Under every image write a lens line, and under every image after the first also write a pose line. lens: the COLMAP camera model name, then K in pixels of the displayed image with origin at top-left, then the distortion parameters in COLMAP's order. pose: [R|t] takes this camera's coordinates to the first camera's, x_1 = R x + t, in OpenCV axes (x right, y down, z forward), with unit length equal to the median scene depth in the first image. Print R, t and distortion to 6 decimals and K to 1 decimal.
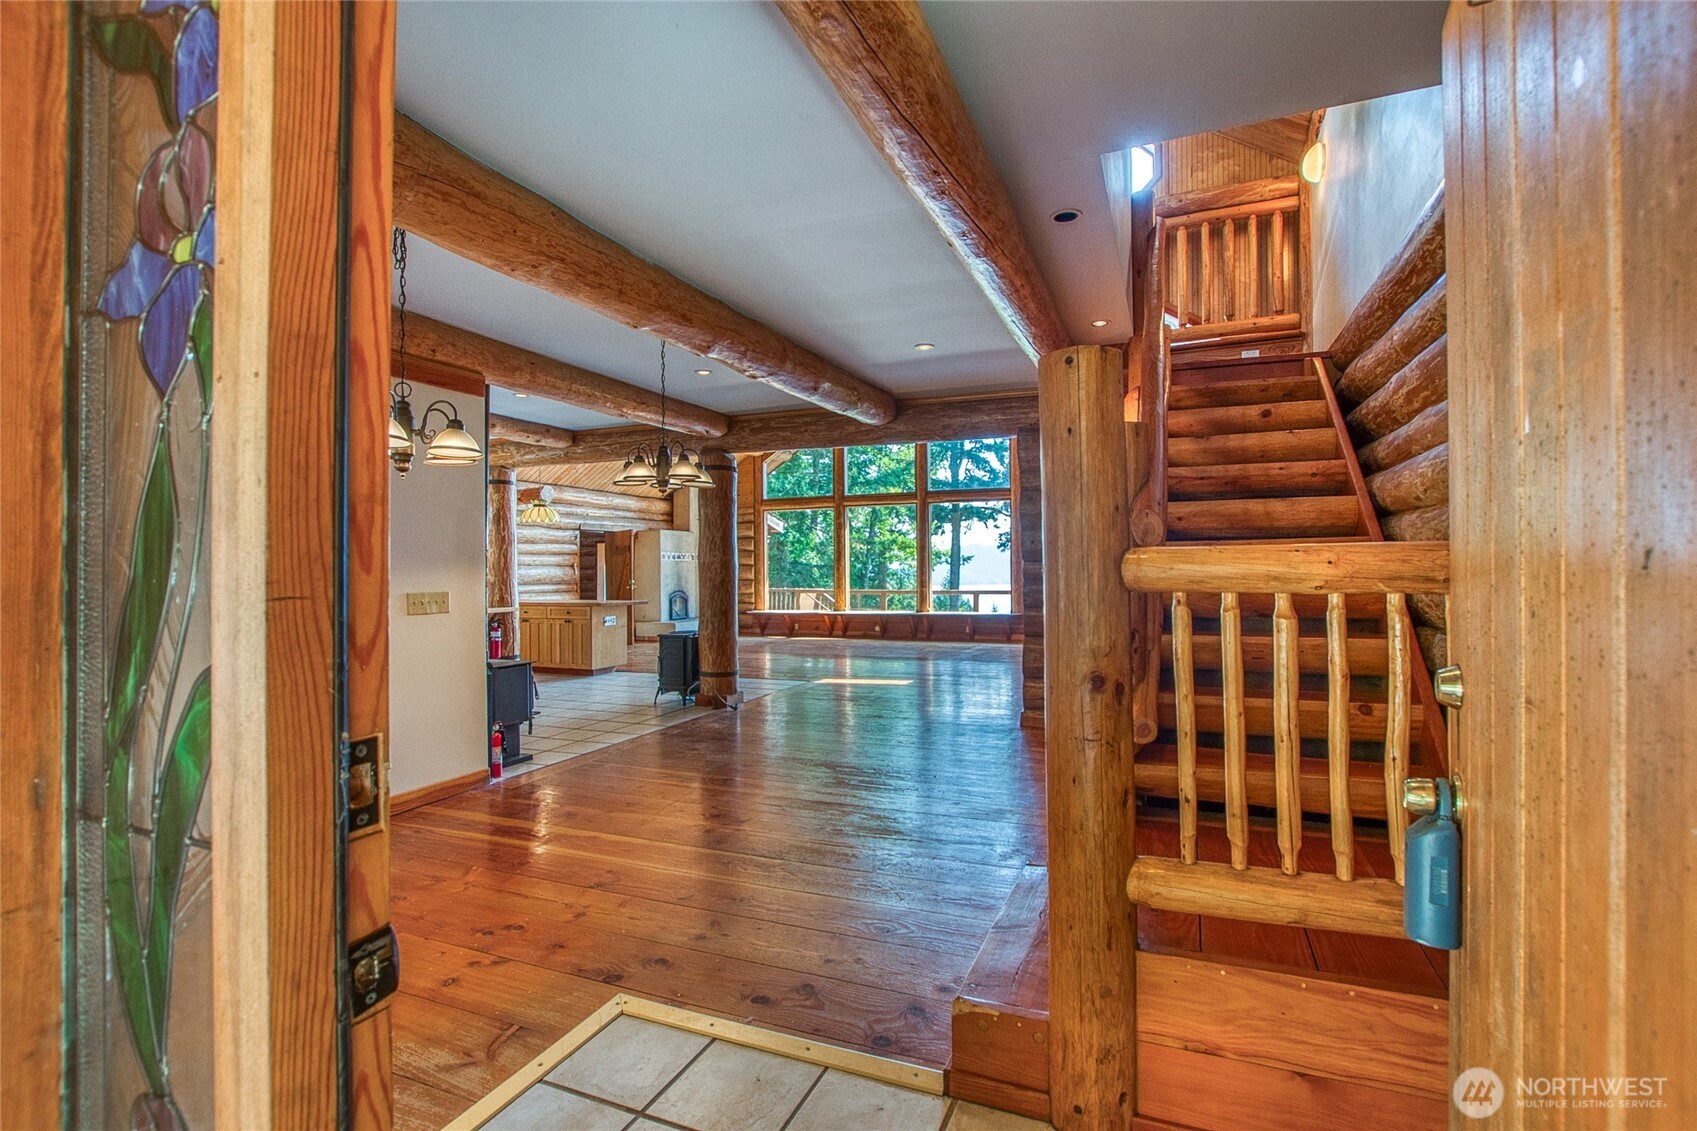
lens RADIAL K [[760.0, 0, 830.5], [0, 760.0, 561.2], [0, 0, 1]] dist [-0.024351, 0.003882]
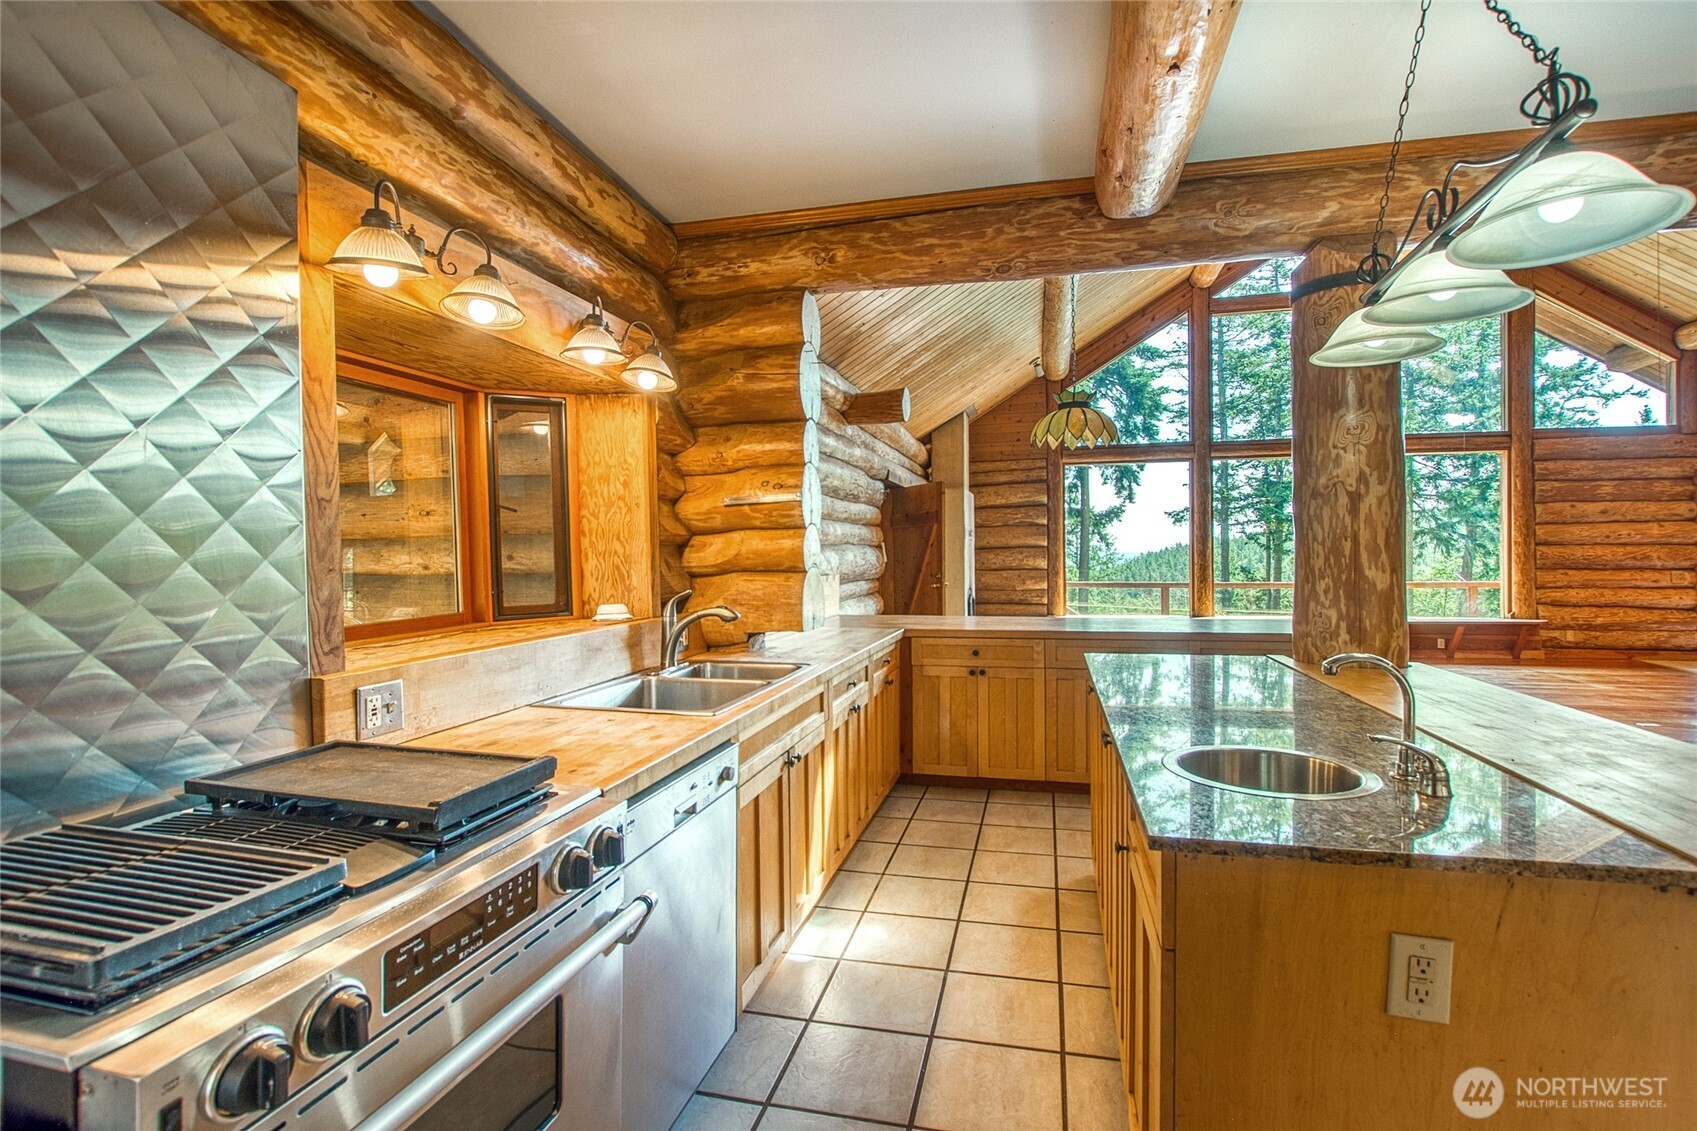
lens RADIAL K [[760.0, 0, 857.1], [0, 760.0, 558.6], [0, 0, 1]] dist [-0.024351, 0.003882]
pose [[0.986086, -0.000051, 0.166238, -1.056090], [-0.002781, 0.999855, 0.016803, 0.014264], [-0.166215, -0.017031, 0.985942, 1.075122]]
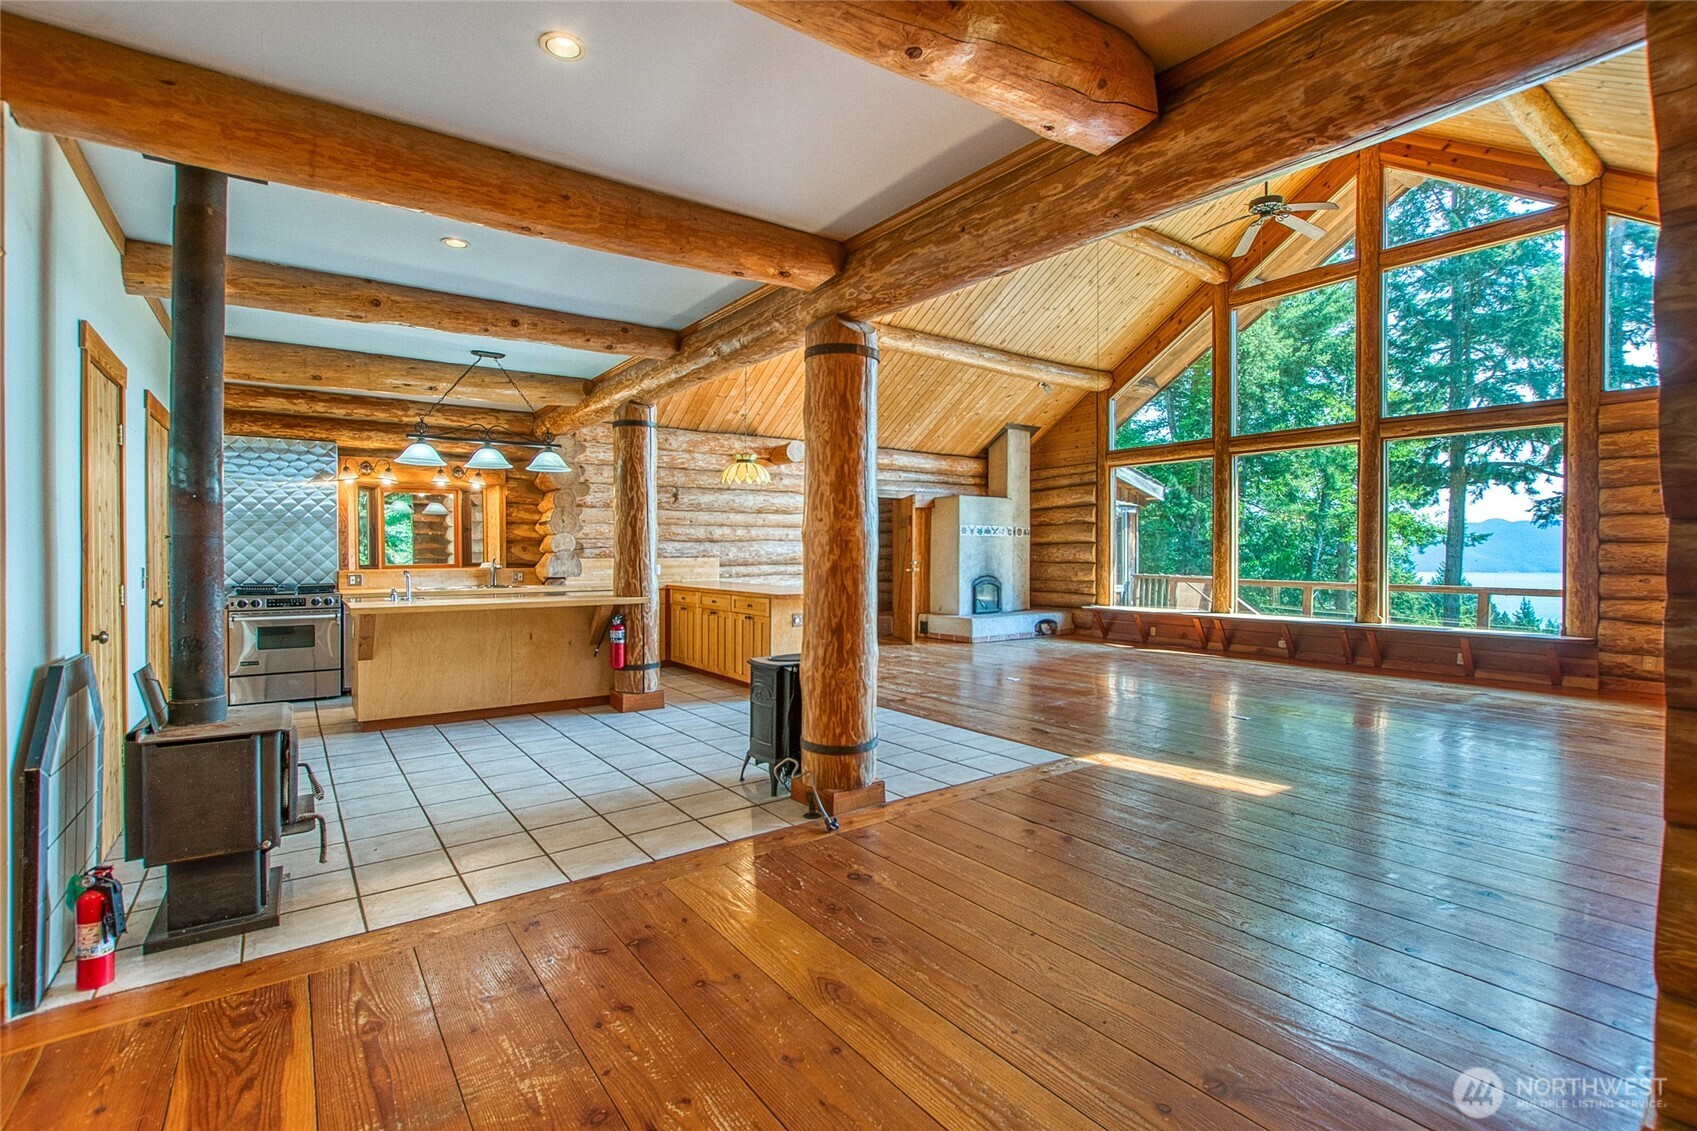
lens RADIAL K [[760.0, 0, 844.7], [0, 760.0, 555.7], [0, 0, 1]] dist [-0.024351, 0.003882]
pose [[0.863765, 0.014373, -0.503690, 0.159669], [-0.003520, 0.999741, 0.022492, 0.006766], [0.503883, -0.017655, 0.863591, 0.719237]]
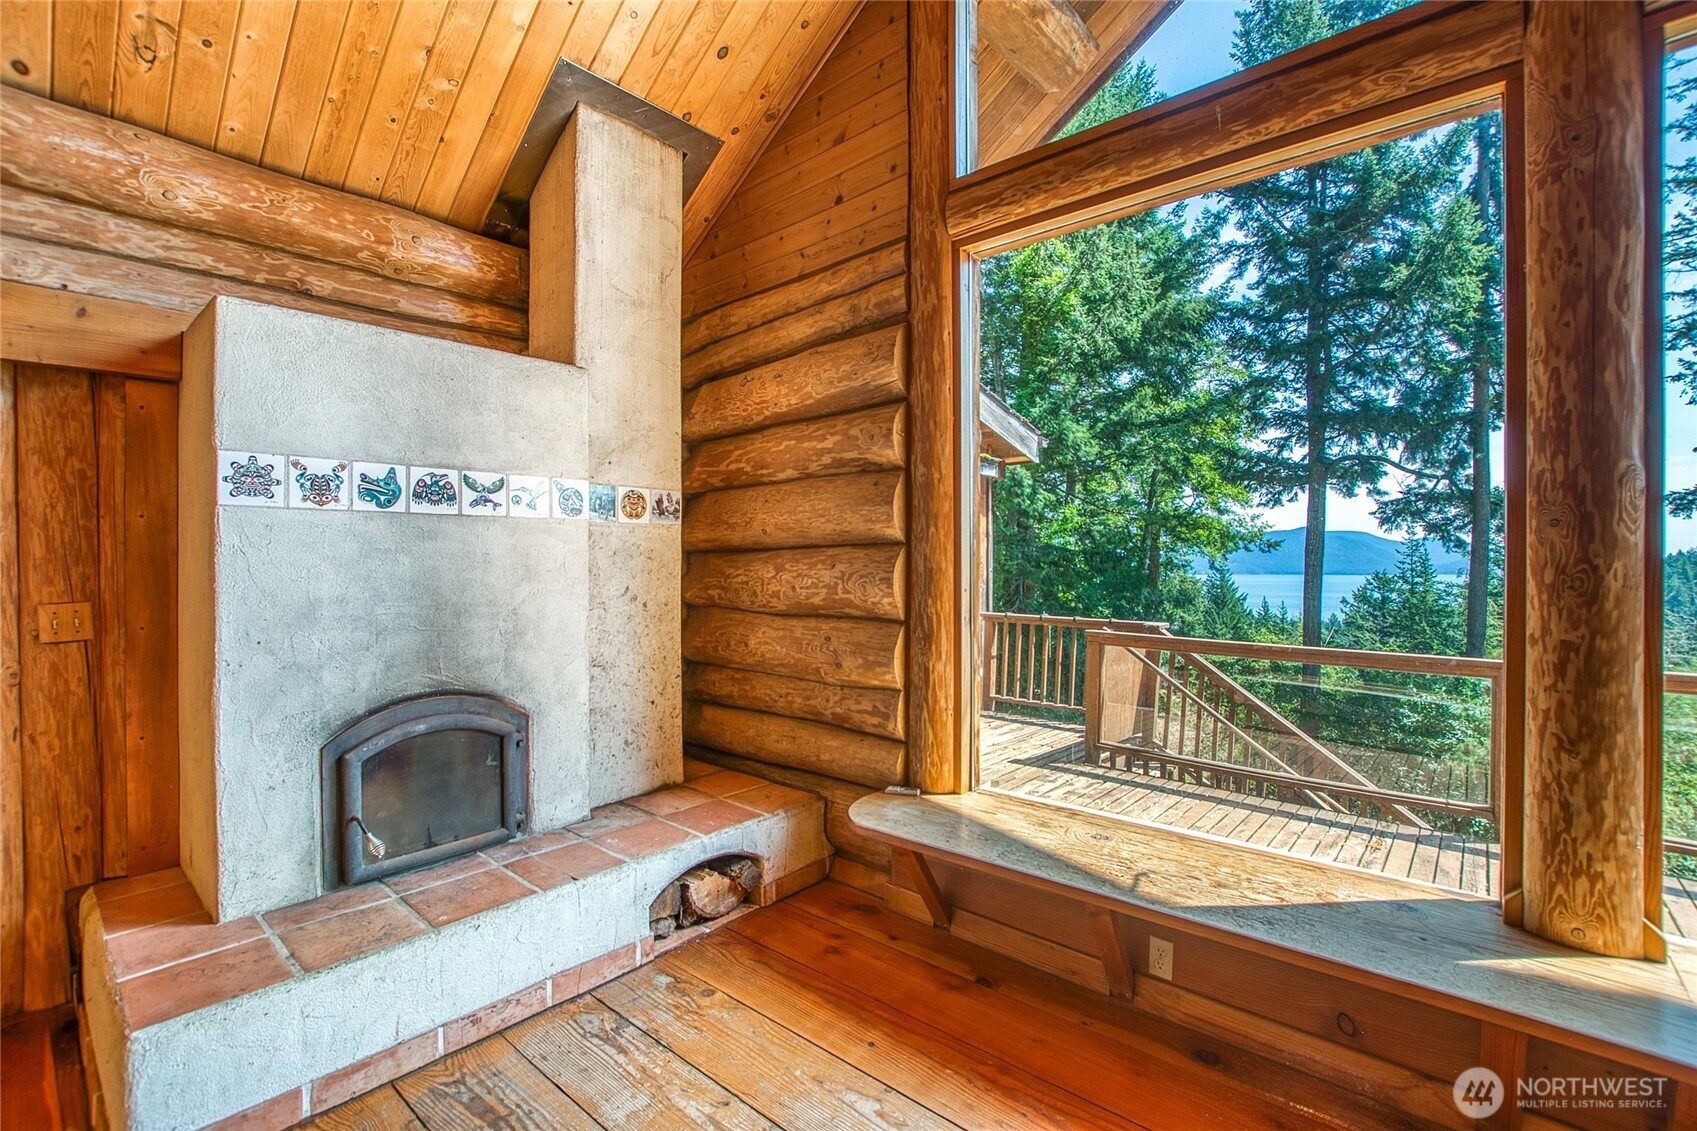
lens RADIAL K [[760.0, 0, 852.8], [0, 760.0, 564.4], [0, 0, 1]] dist [-0.024351, 0.003882]
pose [[0.960036, 0.011778, -0.279628, -0.169814], [-0.005316, 0.999701, 0.023856, 0.016806], [0.279826, -0.021416, 0.959812, 2.296428]]
